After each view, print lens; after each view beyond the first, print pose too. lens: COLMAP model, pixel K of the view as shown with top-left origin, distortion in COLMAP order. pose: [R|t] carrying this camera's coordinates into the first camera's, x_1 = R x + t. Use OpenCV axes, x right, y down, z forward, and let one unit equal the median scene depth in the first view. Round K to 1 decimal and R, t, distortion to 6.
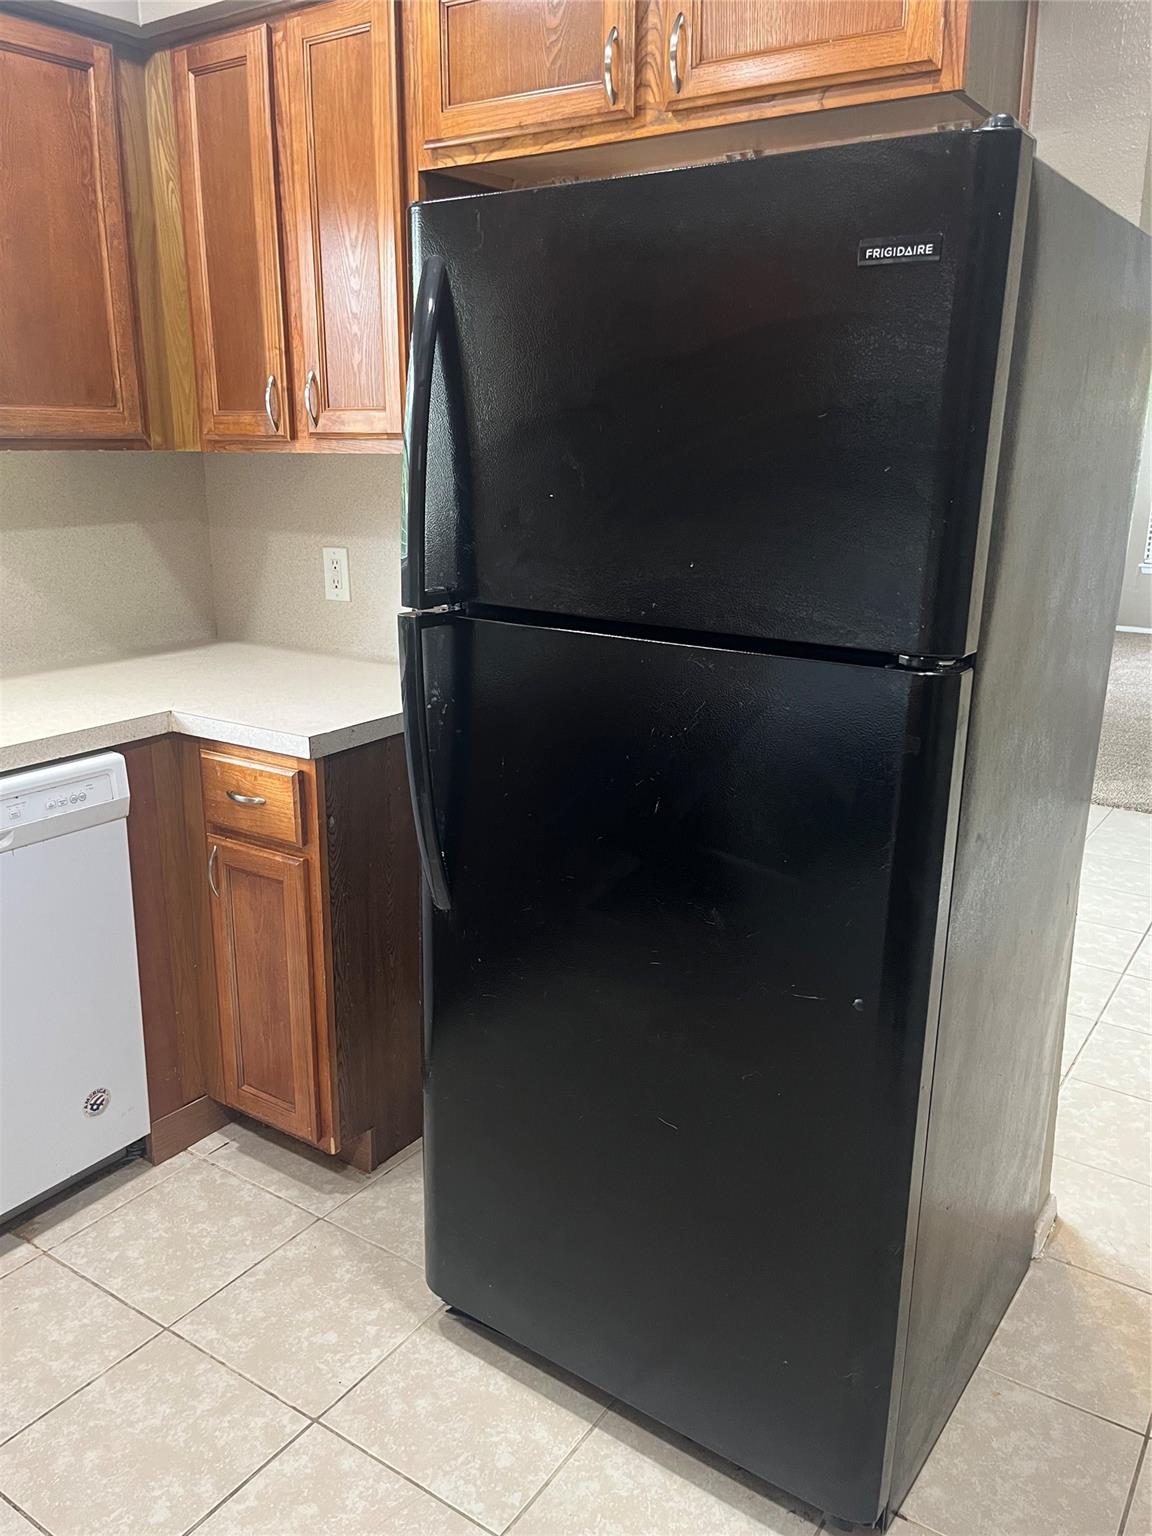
lens RADIAL K [[1177.2, 0, 588.6], [0, 1177.2, 765.3], [0, 0, 1]] dist [0.066243, -0.088691]
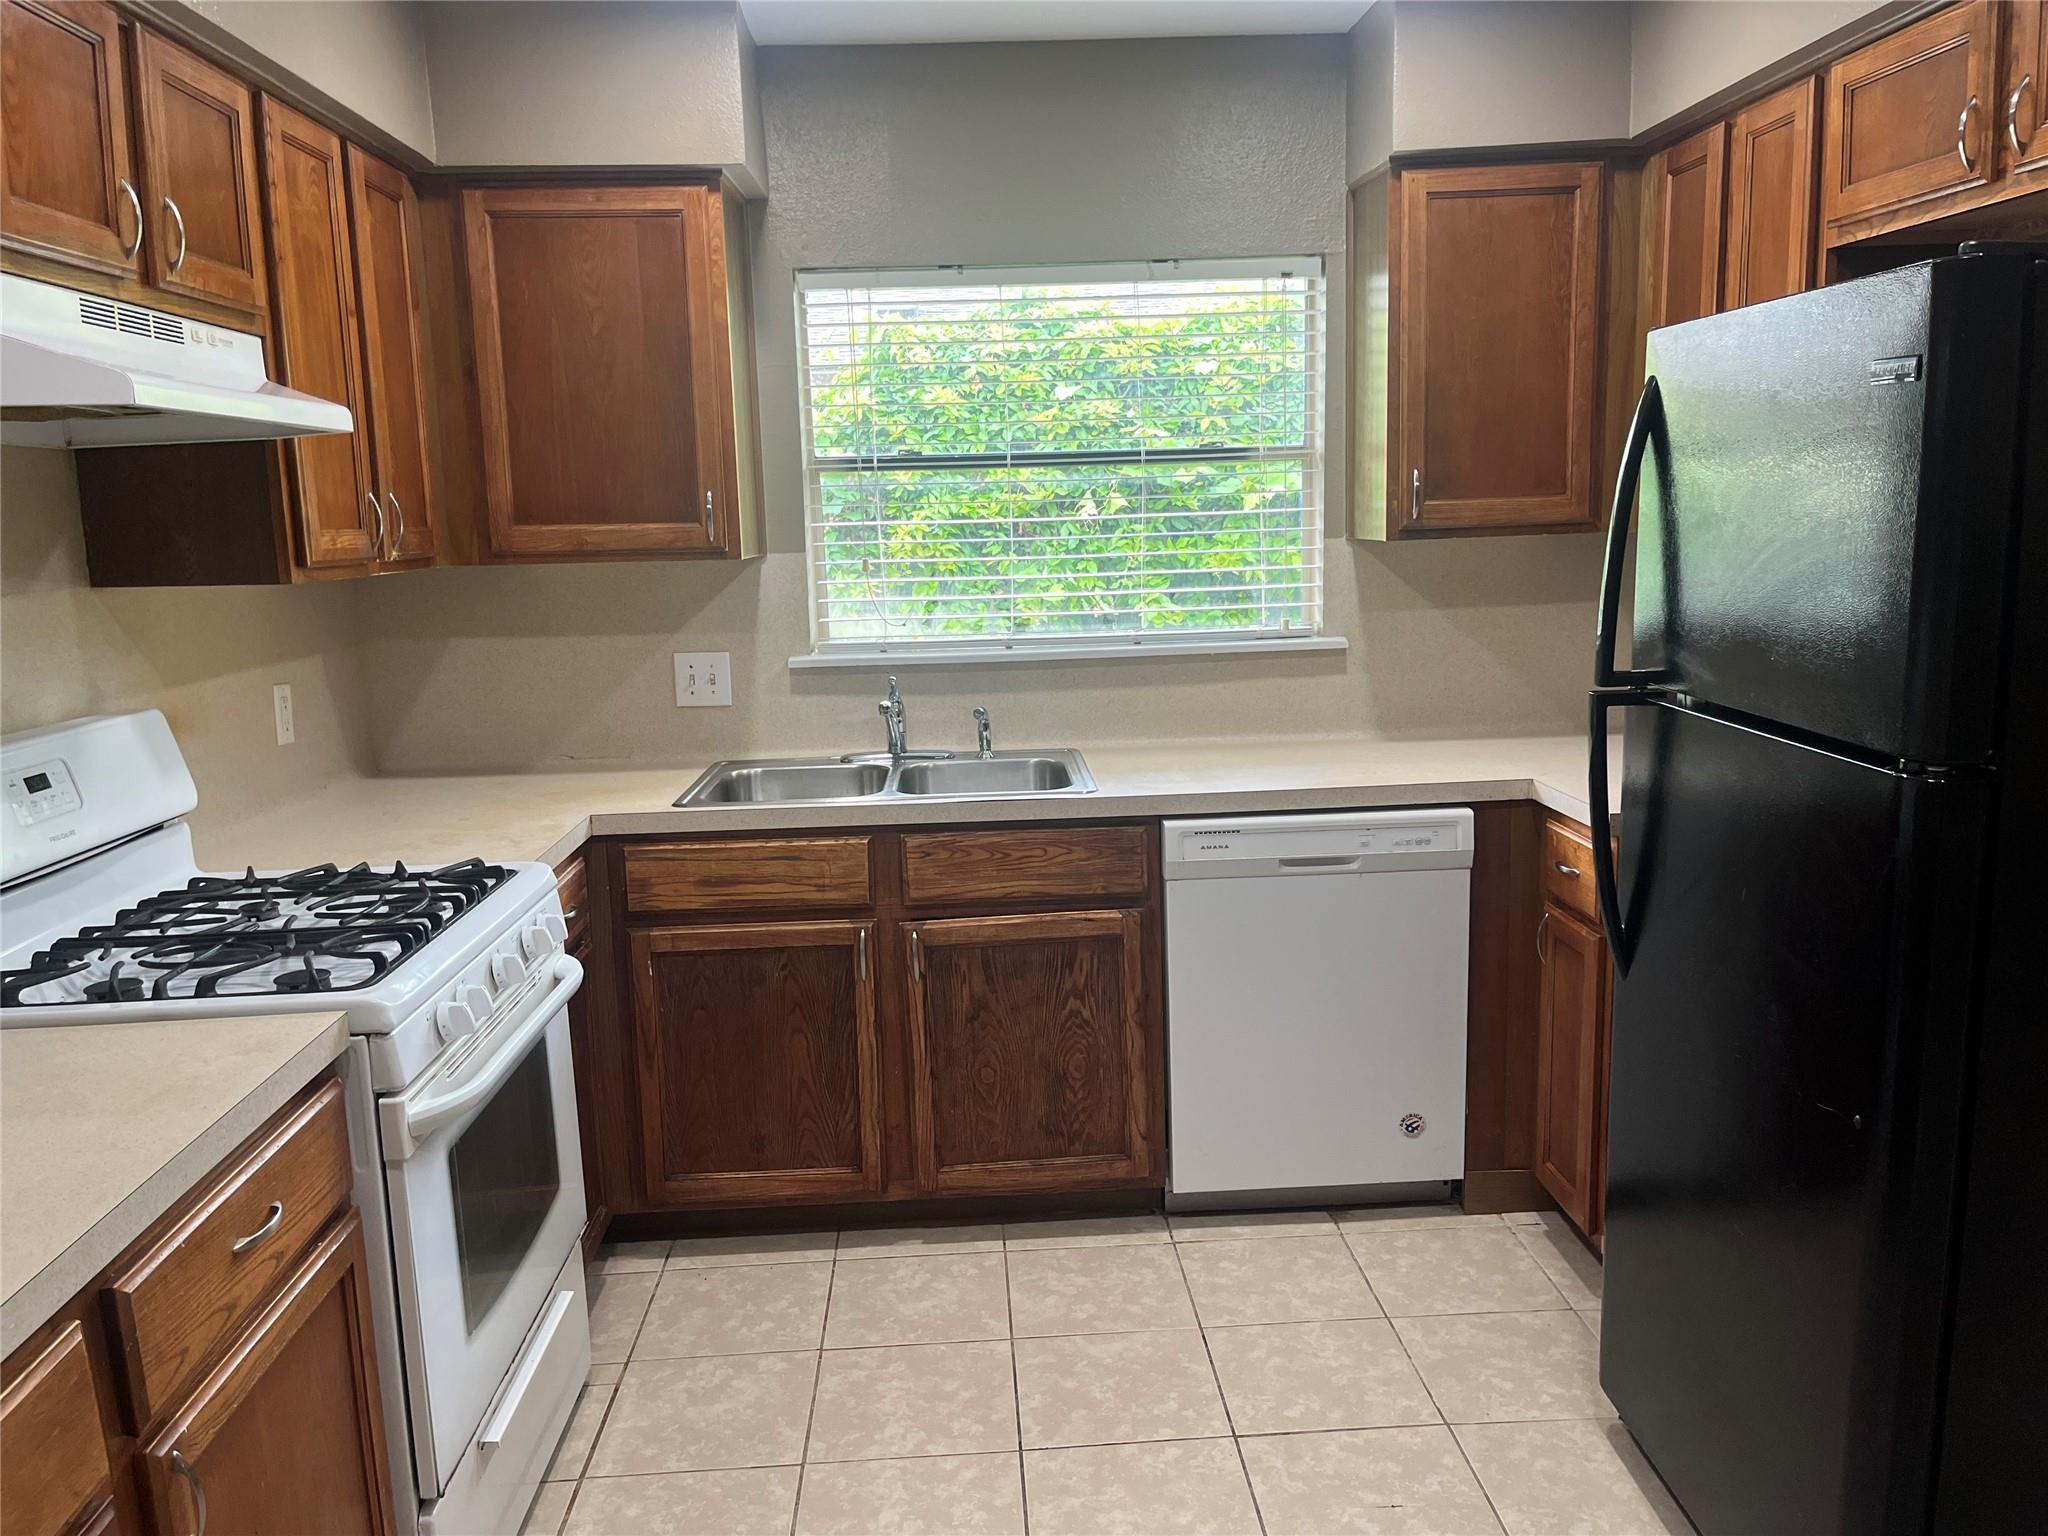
lens RADIAL K [[1569.6, 0, 1033.5], [0, 1569.6, 767.3], [0, 0, 1]] dist [0.066243, -0.088691]
pose [[0.605598, 0.108533, -0.788334, 0.486010], [-0.177894, 0.984049, -0.001180, 0.024365], [0.775632, 0.140955, 0.615246, -0.207523]]
